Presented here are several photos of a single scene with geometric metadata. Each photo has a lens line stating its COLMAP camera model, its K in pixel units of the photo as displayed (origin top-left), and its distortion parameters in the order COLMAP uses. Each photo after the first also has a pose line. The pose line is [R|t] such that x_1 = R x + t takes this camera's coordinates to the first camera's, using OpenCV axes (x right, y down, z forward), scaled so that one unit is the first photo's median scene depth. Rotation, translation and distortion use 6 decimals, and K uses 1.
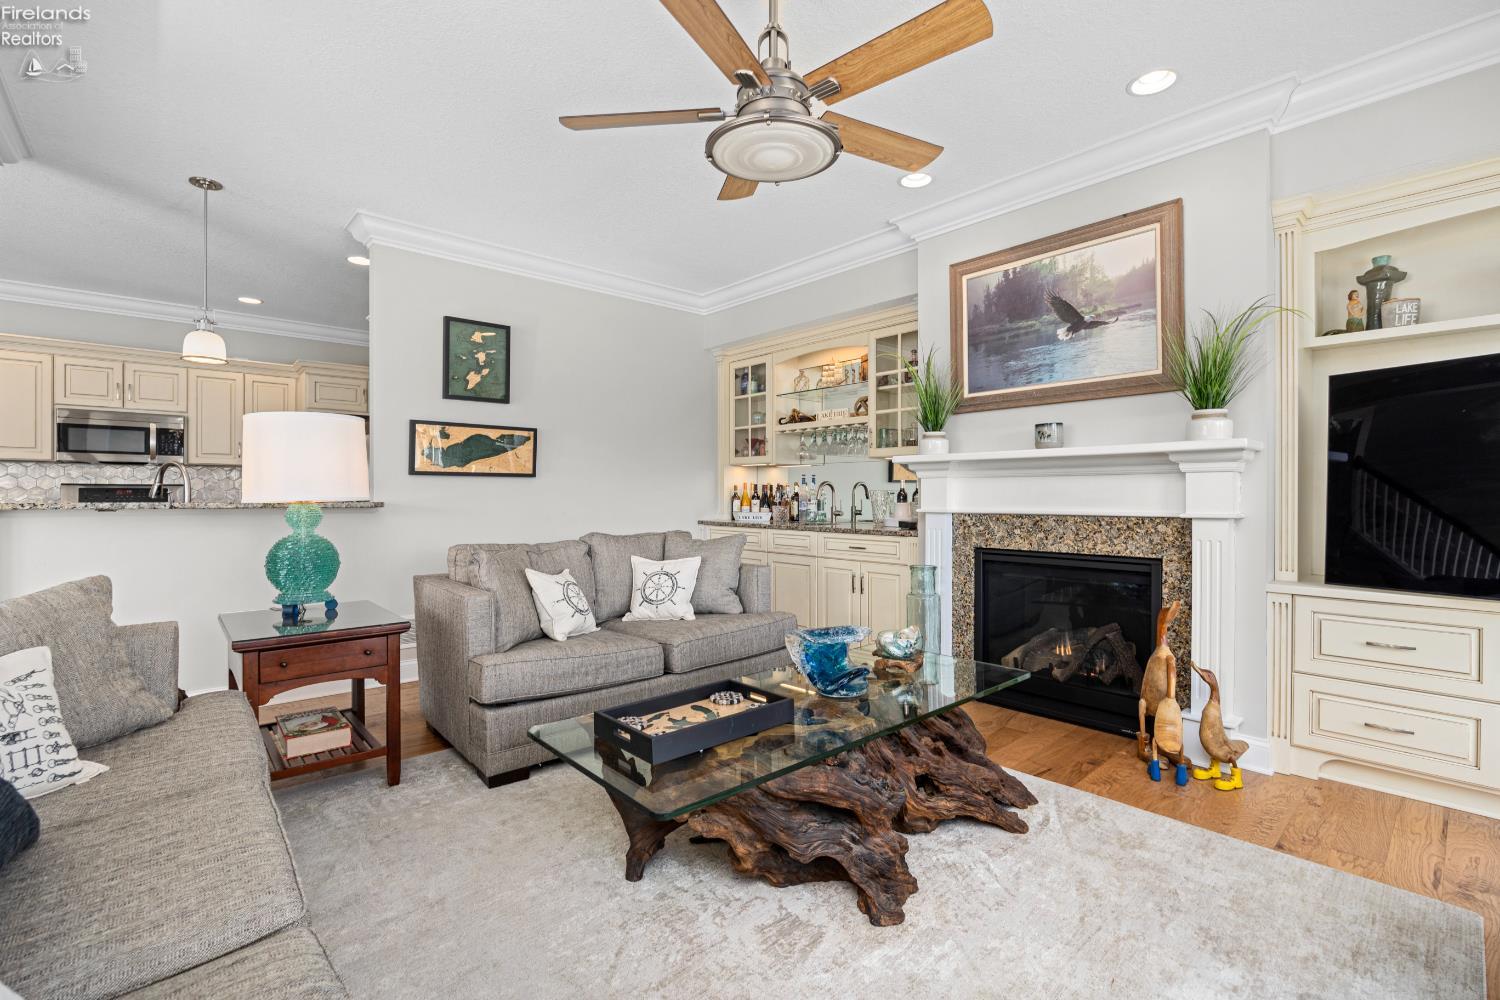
lens RADIAL K [[664.8, 0, 750.0], [0, 664.8, 500.0], [0, 0, 1]] dist [-0.019975, 0.001137]
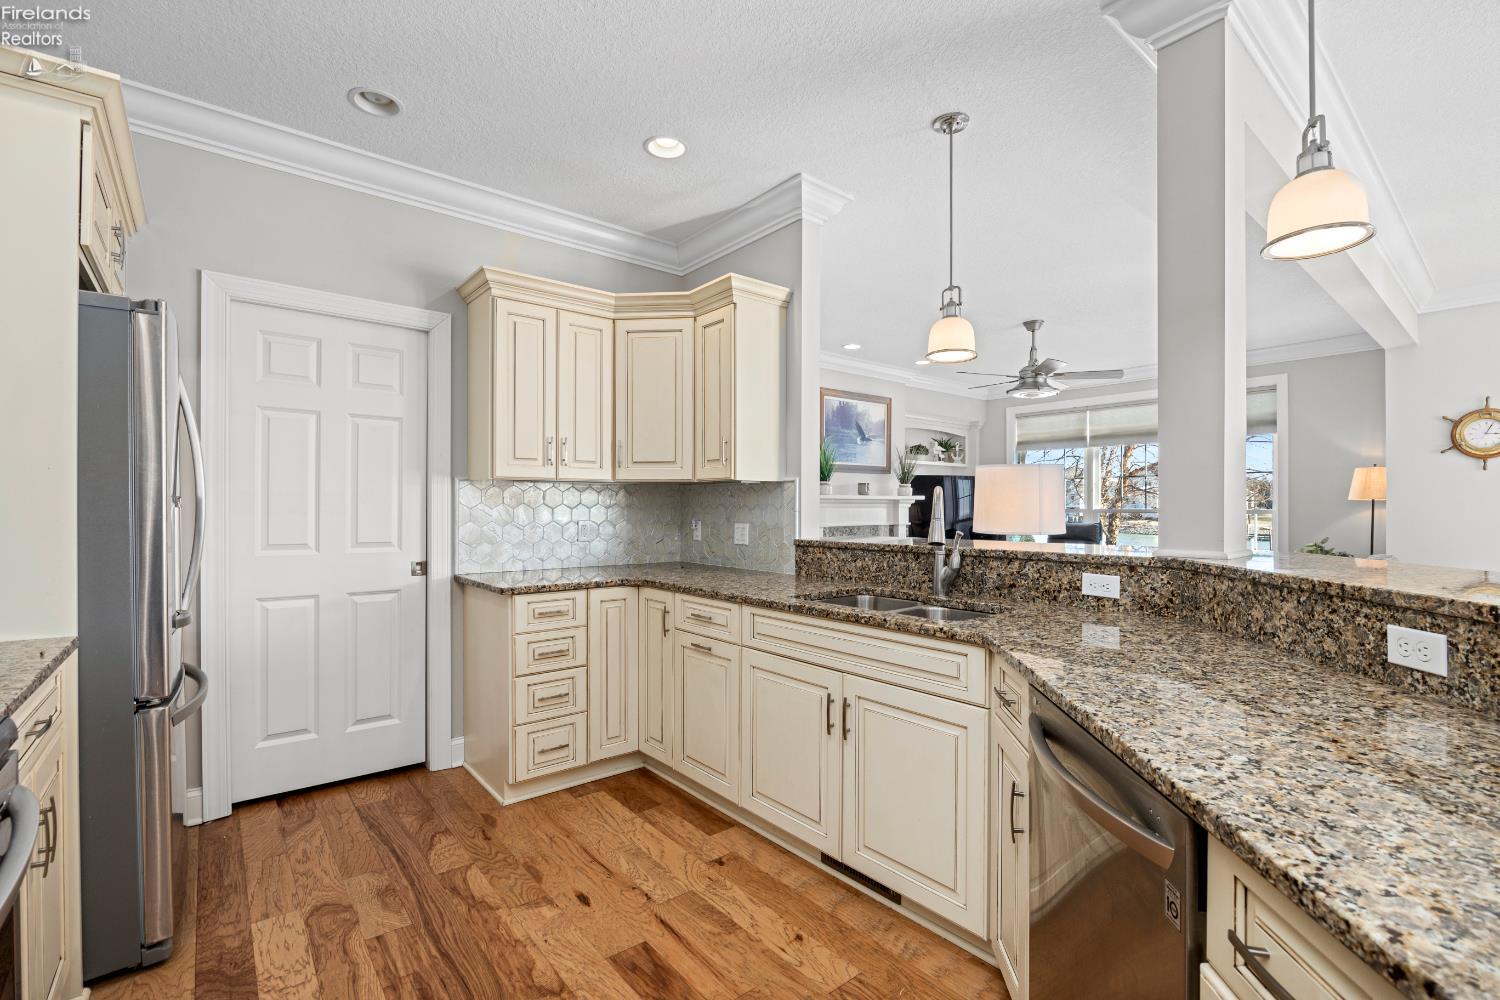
lens RADIAL K [[664.8, 0, 750.0], [0, 664.8, 500.0], [0, 0, 1]] dist [-0.019975, 0.001137]
pose [[0.043248, 0.006880, 0.999041, -1.651320], [0.004103, 0.999967, -0.007063, -0.045883], [-0.999056, 0.004404, 0.043218, 1.239806]]
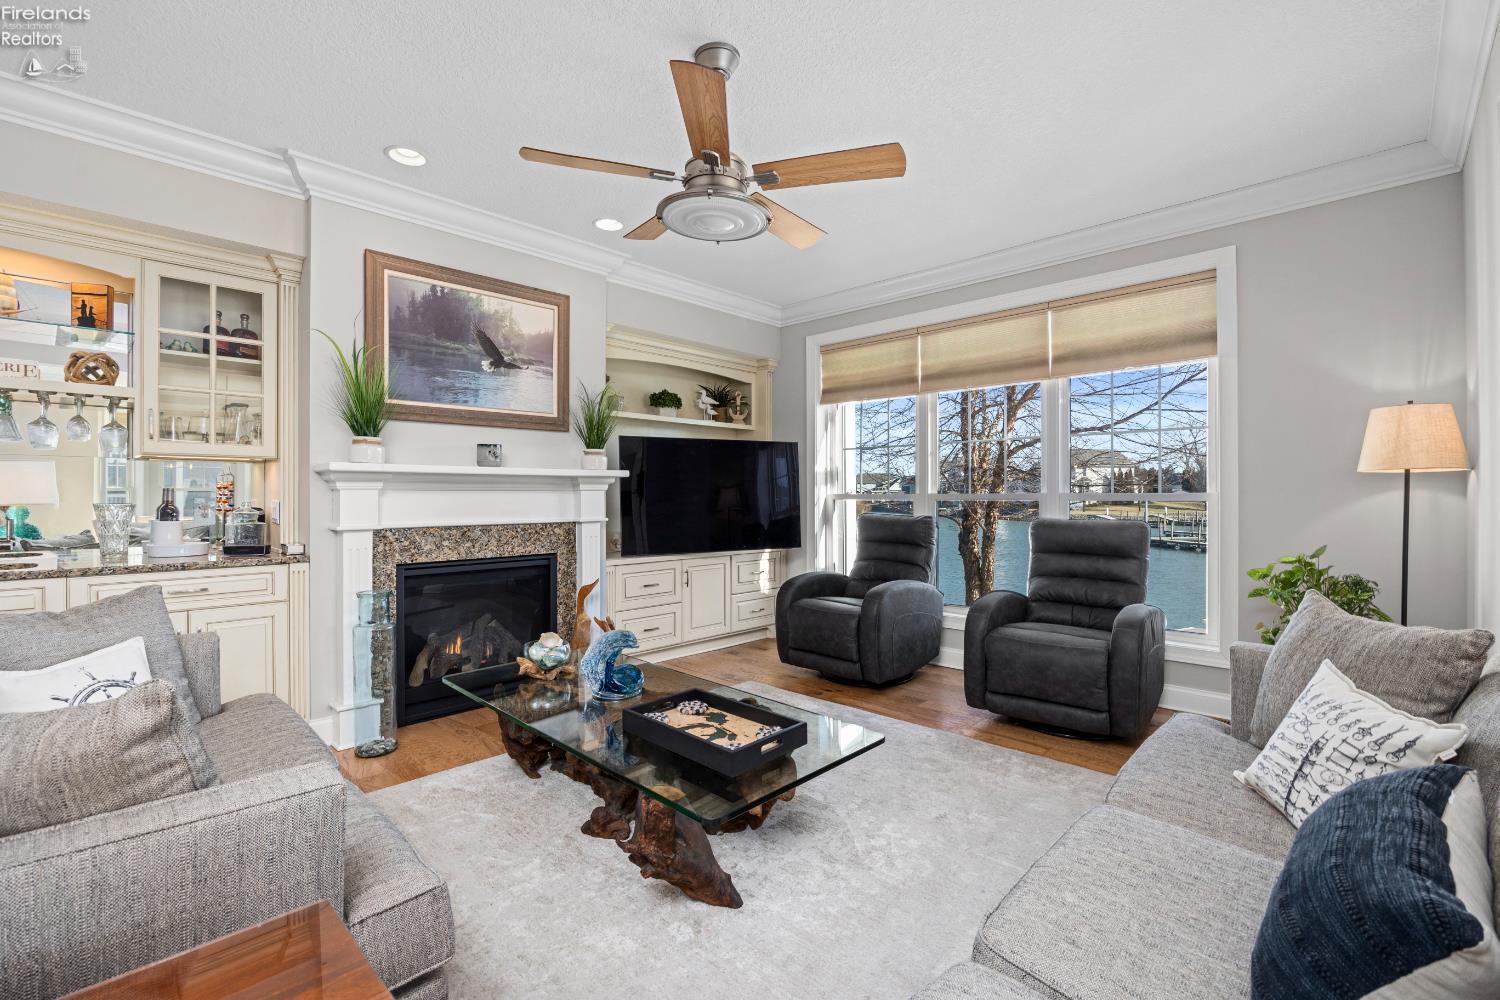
lens RADIAL K [[651.5, 0, 750.0], [0, 651.5, 500.0], [0, 0, 1]] dist [-0.021815, -0.000066]
pose [[-0.066775, -0.008806, 0.997729, -0.663476], [0.006501, 0.999936, 0.009260, -0.027192], [-0.997747, 0.007104, -0.066714, 0.614188]]
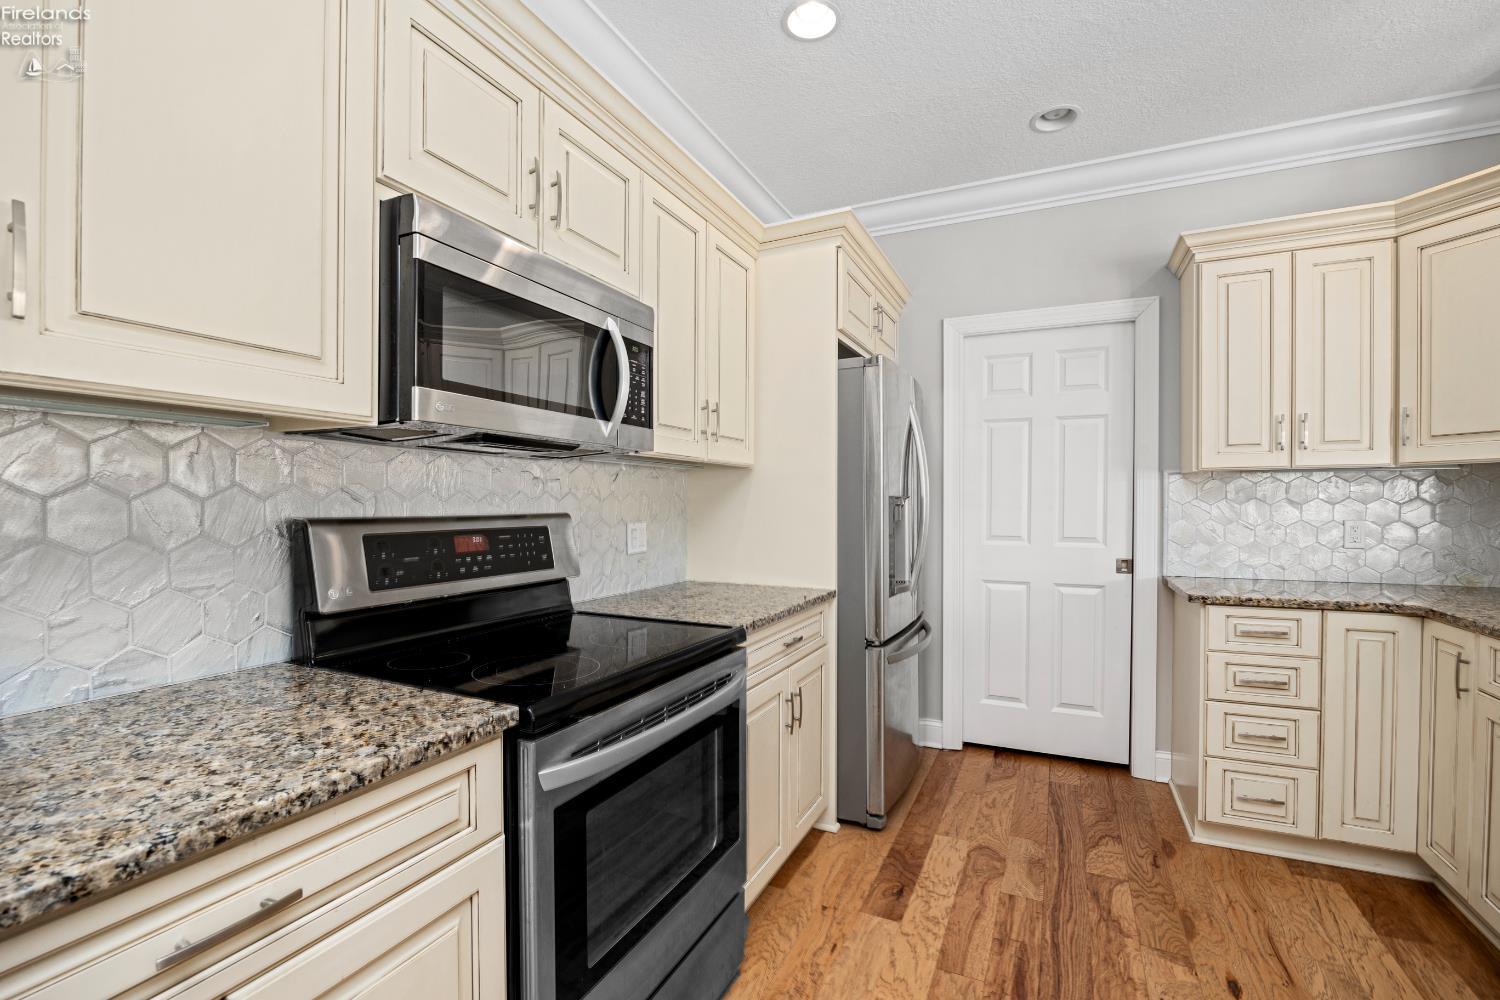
lens RADIAL K [[657.9, 0, 750.4], [0, 657.9, 506.7], [0, 0, 1]] dist [-0.016538, 0.000455]
pose [[0.922184, -0.007838, 0.386671, -1.531905], [0.008571, 0.999963, -0.000171, -0.043543], [-0.386655, 0.003472, 0.922218, 1.069424]]
